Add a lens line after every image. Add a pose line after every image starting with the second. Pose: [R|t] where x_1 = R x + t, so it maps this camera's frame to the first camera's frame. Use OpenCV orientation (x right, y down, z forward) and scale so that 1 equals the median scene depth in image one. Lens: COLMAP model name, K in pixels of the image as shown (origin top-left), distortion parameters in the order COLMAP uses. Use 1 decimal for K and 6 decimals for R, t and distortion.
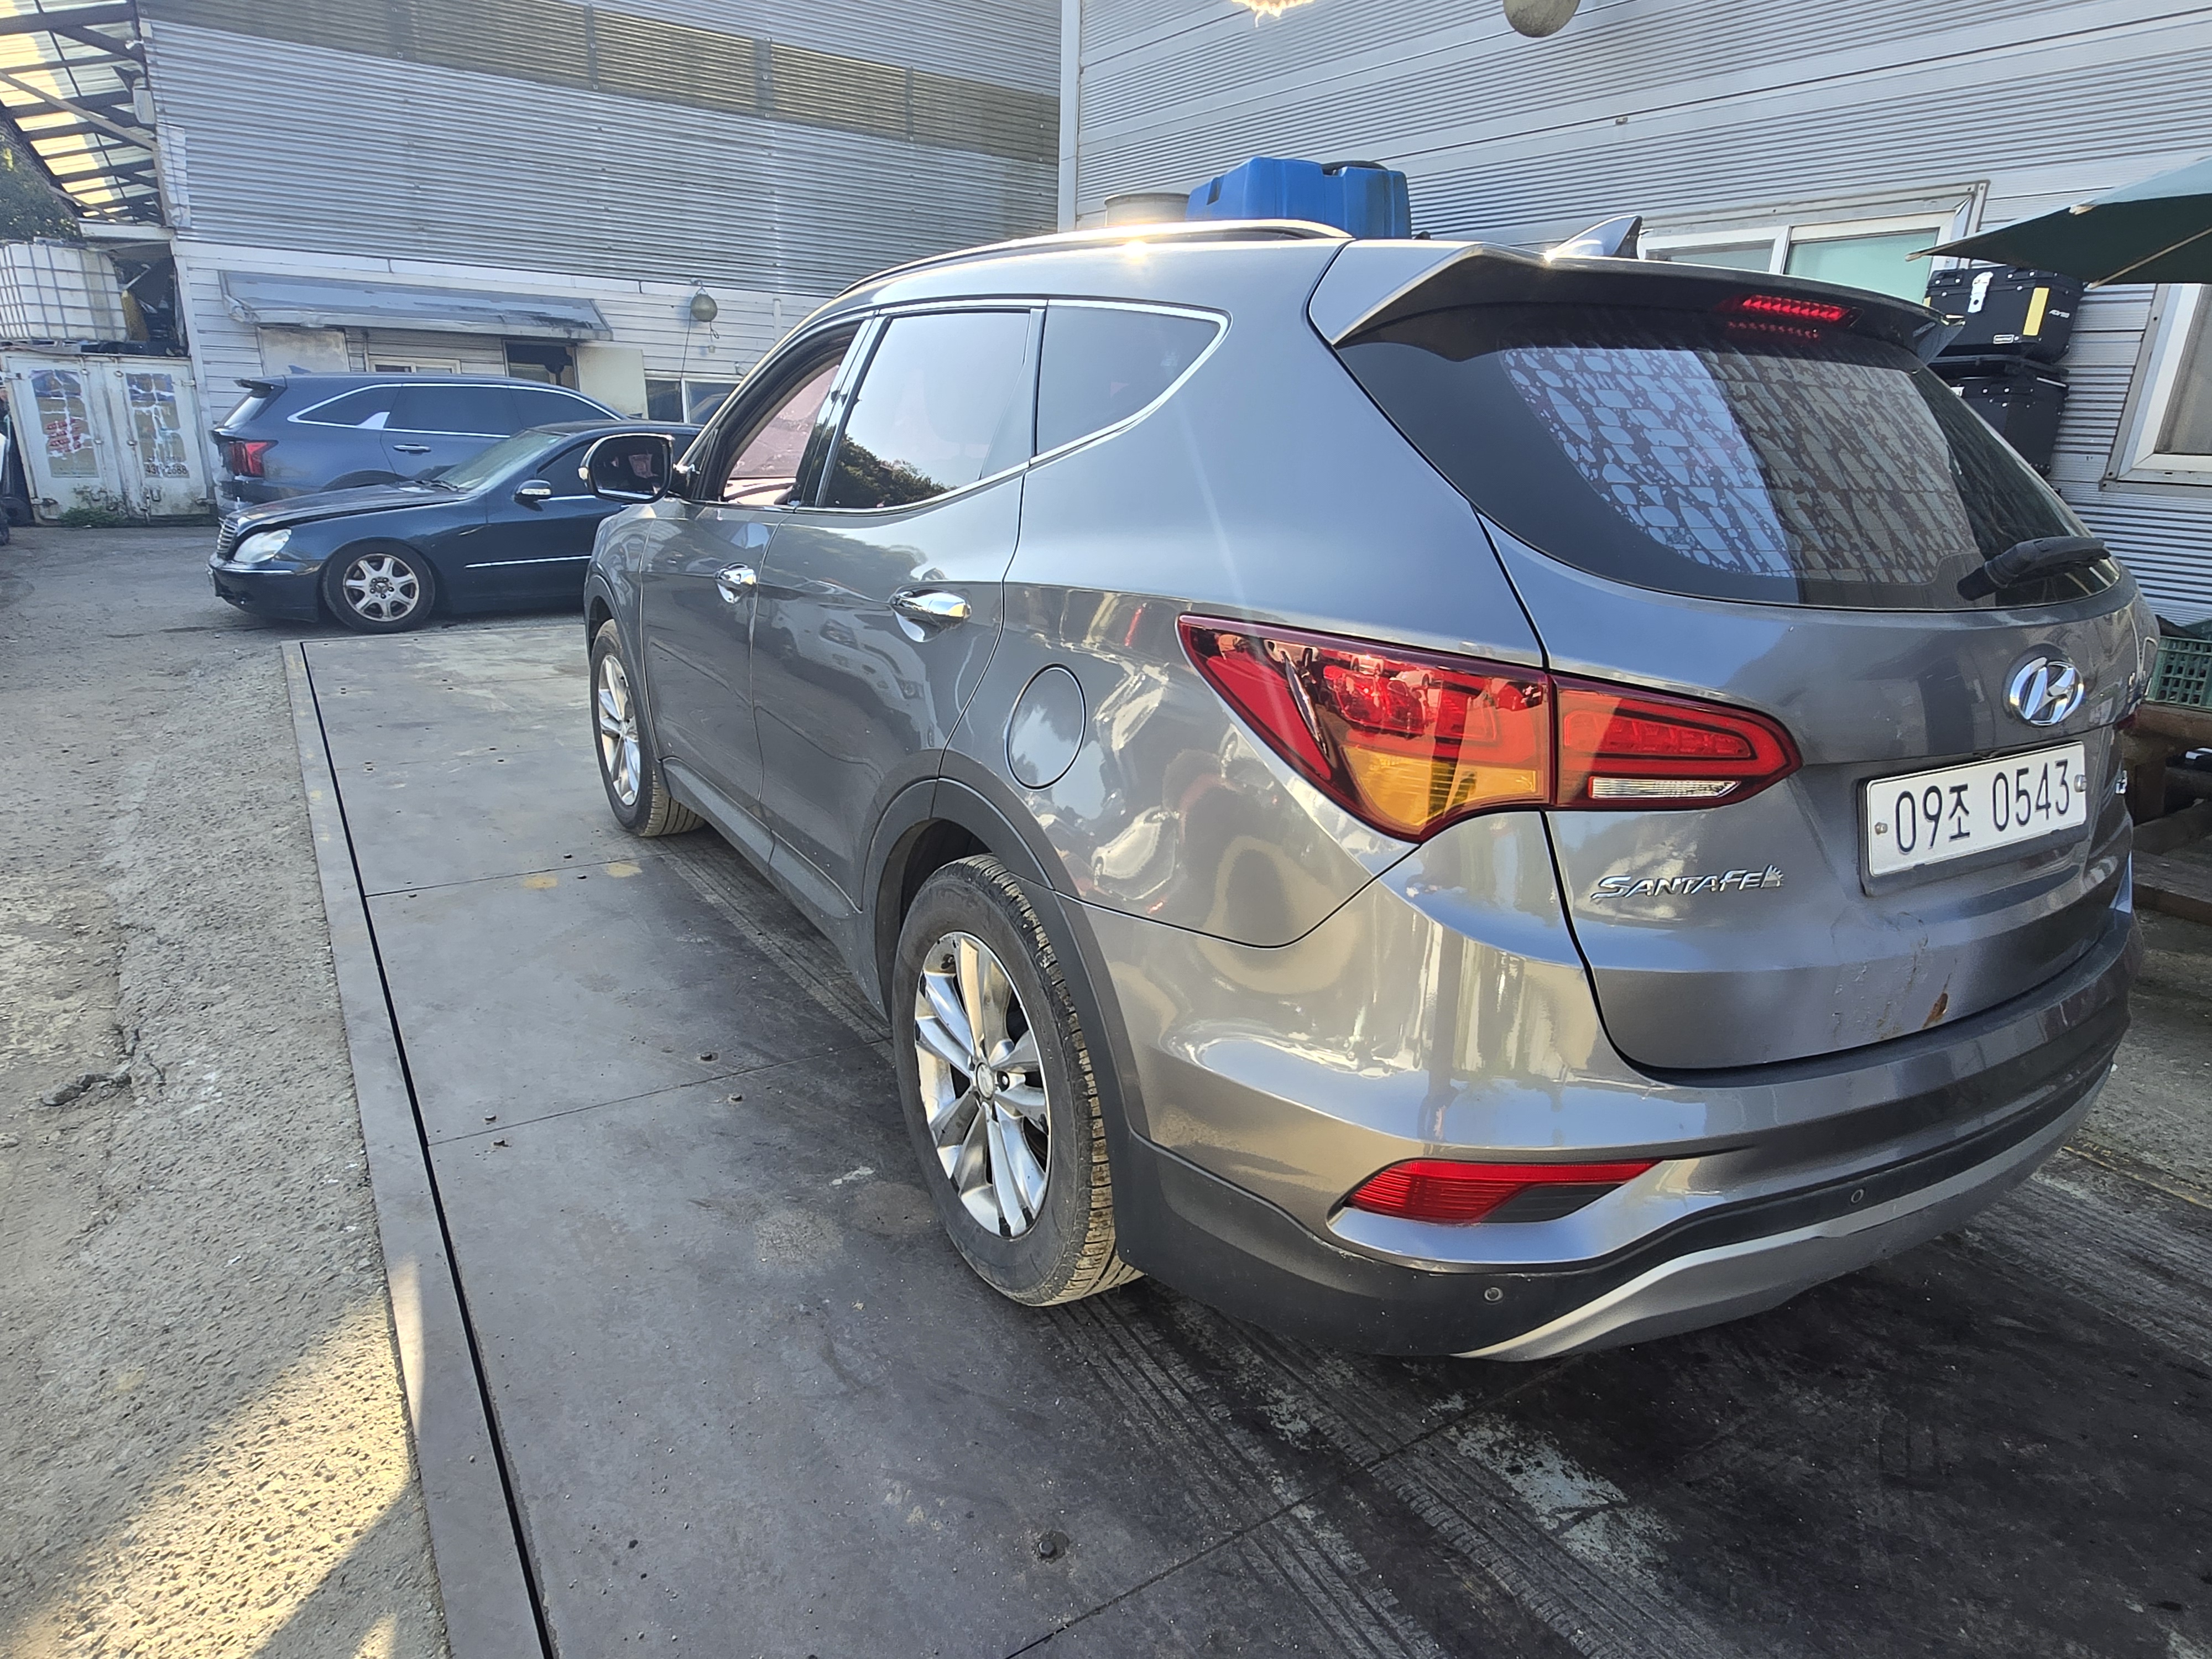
lens RADIAL K [[1260.0, 0, 1106.0], [0, 1260.0, 829.5], [0, 0, 1]] dist [-0.004270, -0.000958]
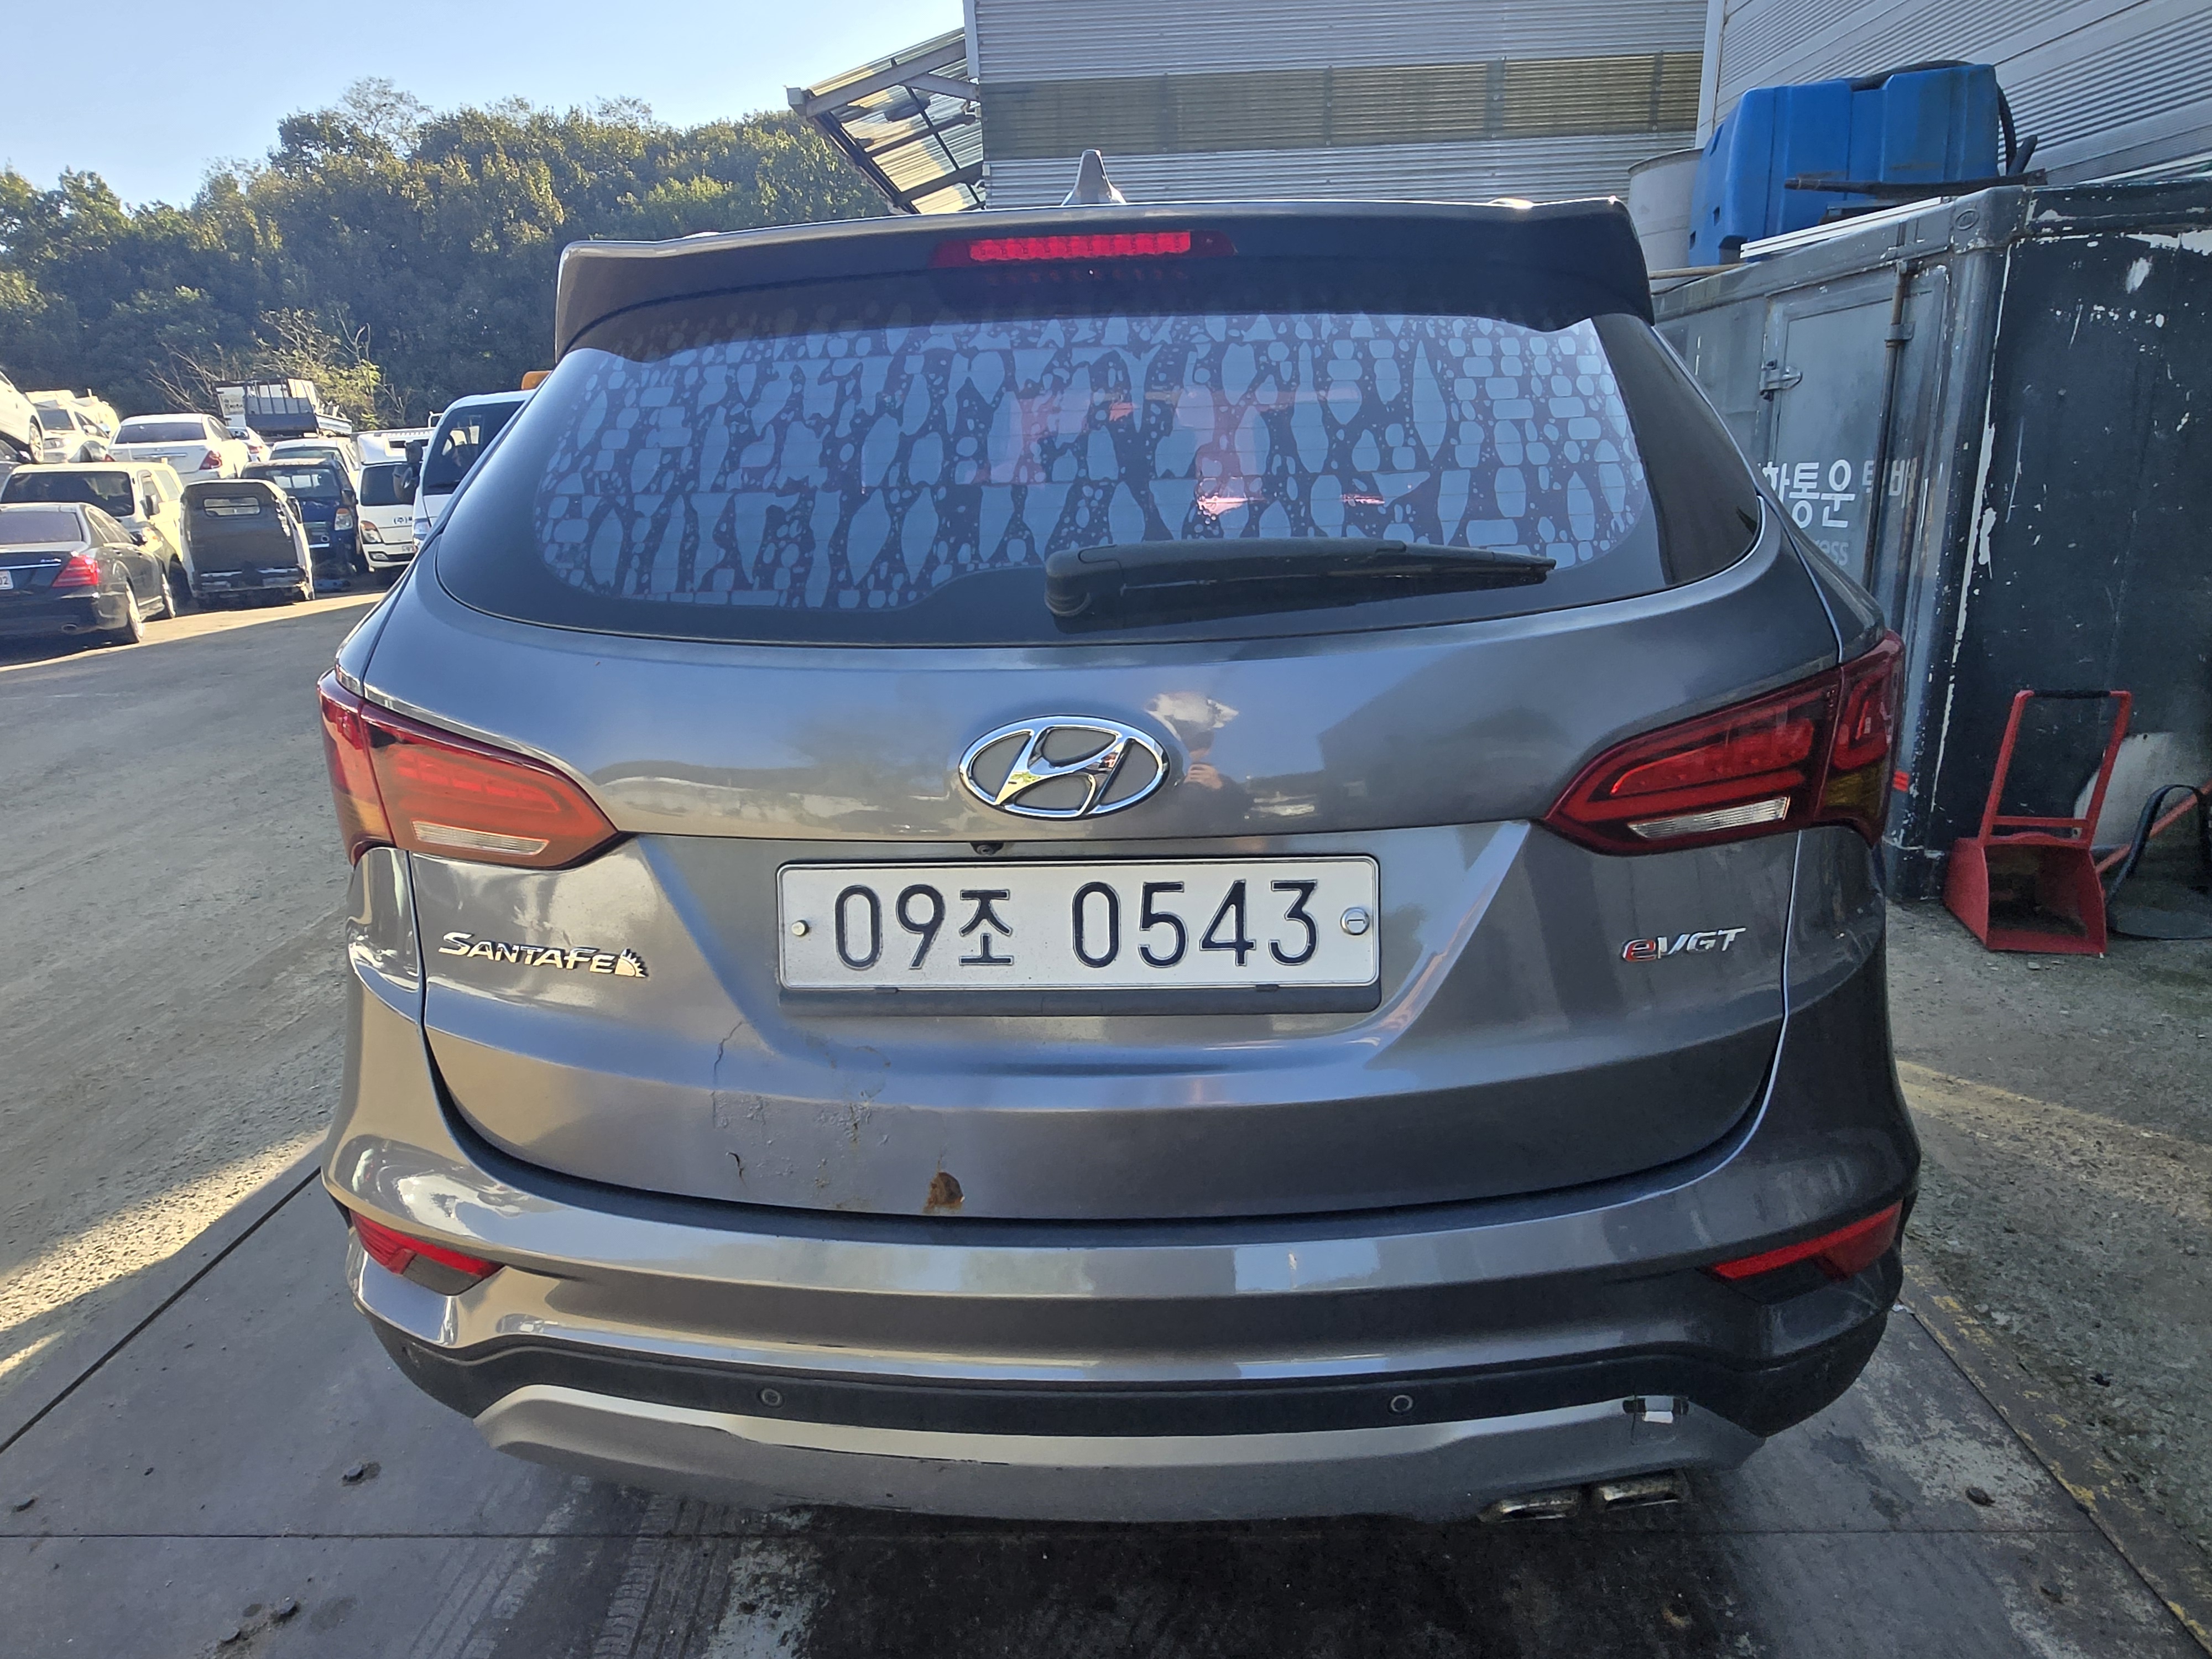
lens RADIAL K [[1260.0, 0, 1106.0], [0, 1260.0, 829.5], [0, 0, 1]] dist [-0.004270, -0.000958]
pose [[0.824662, 0.098536, -0.556977, 1.054832], [-0.108289, 0.993998, 0.015518, -0.081906], [0.555163, 0.047517, 0.830383, 0.413076]]
